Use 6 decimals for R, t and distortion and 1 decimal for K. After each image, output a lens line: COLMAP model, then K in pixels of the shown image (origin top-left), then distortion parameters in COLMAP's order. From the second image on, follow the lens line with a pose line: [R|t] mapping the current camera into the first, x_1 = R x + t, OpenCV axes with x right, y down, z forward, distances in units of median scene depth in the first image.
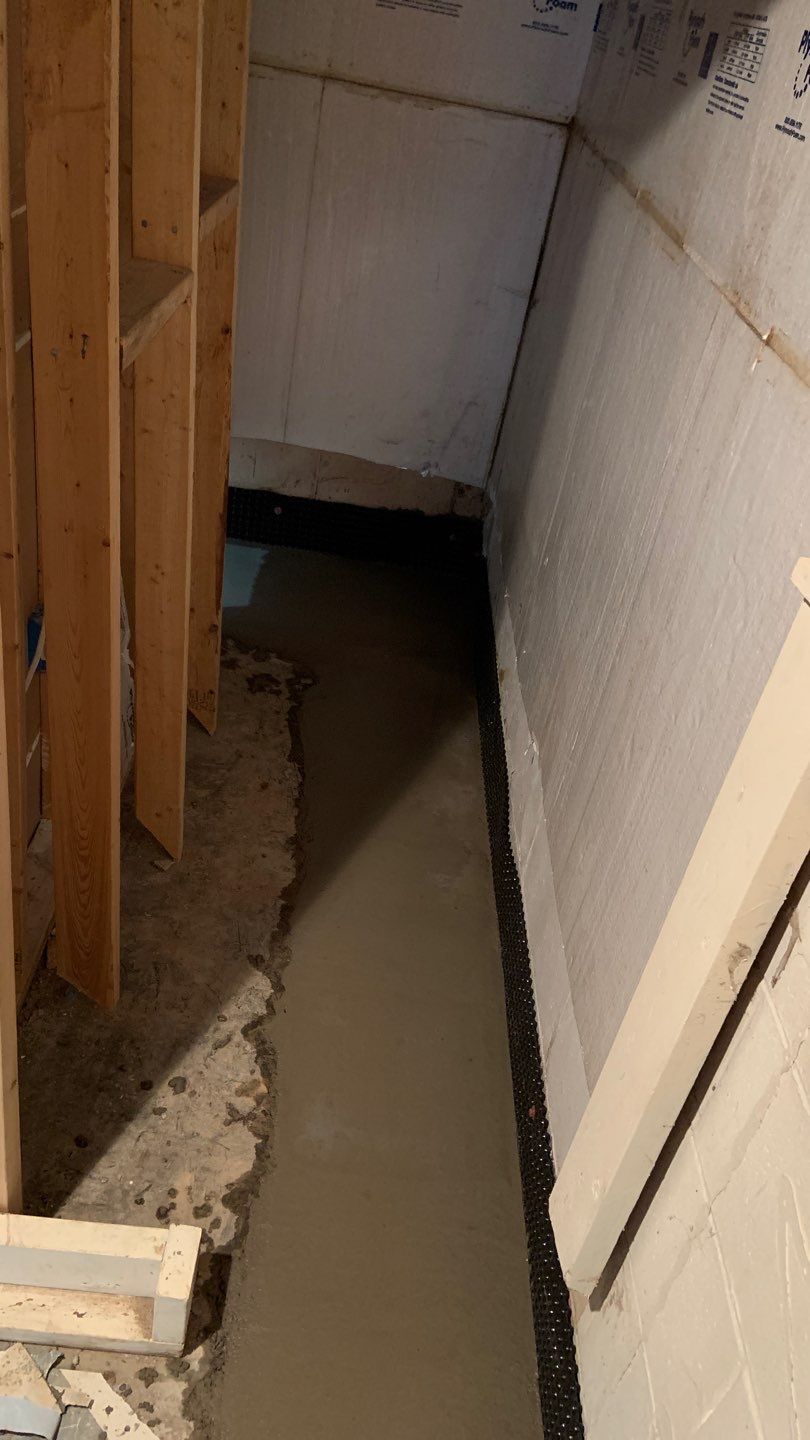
lens RADIAL K [[1080.9, 0, 400.6], [0, 1080.9, 715.7], [0, 0, 1]] dist [0.124183, -0.164924]
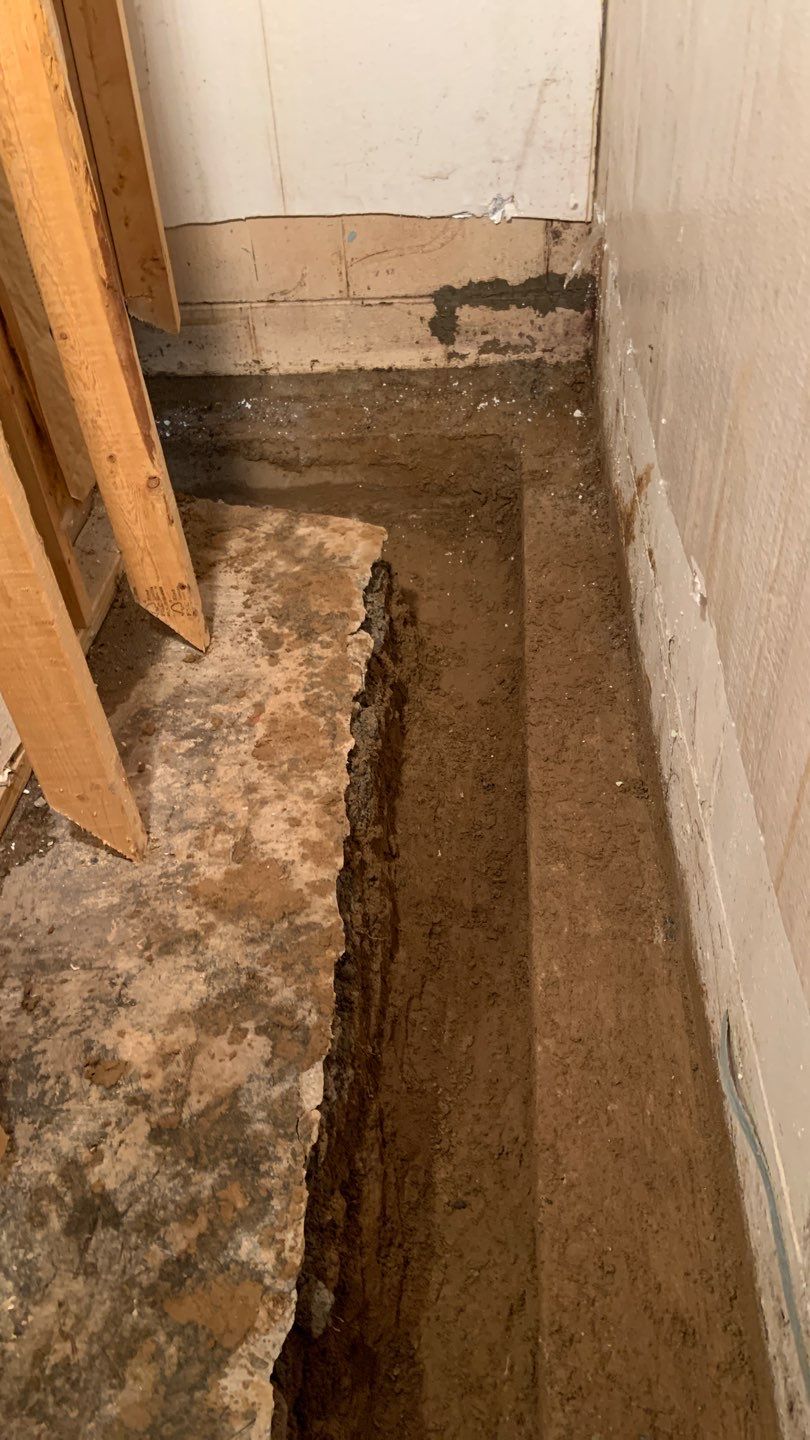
lens RADIAL K [[1080.9, 0, 400.6], [0, 1080.9, 715.7], [0, 0, 1]] dist [0.124183, -0.164924]
pose [[0.972409, -0.140988, -0.185856, 0.049041], [0.157532, 0.984475, 0.077407, 0.018512], [0.172058, -0.104549, 0.979523, 0.304500]]
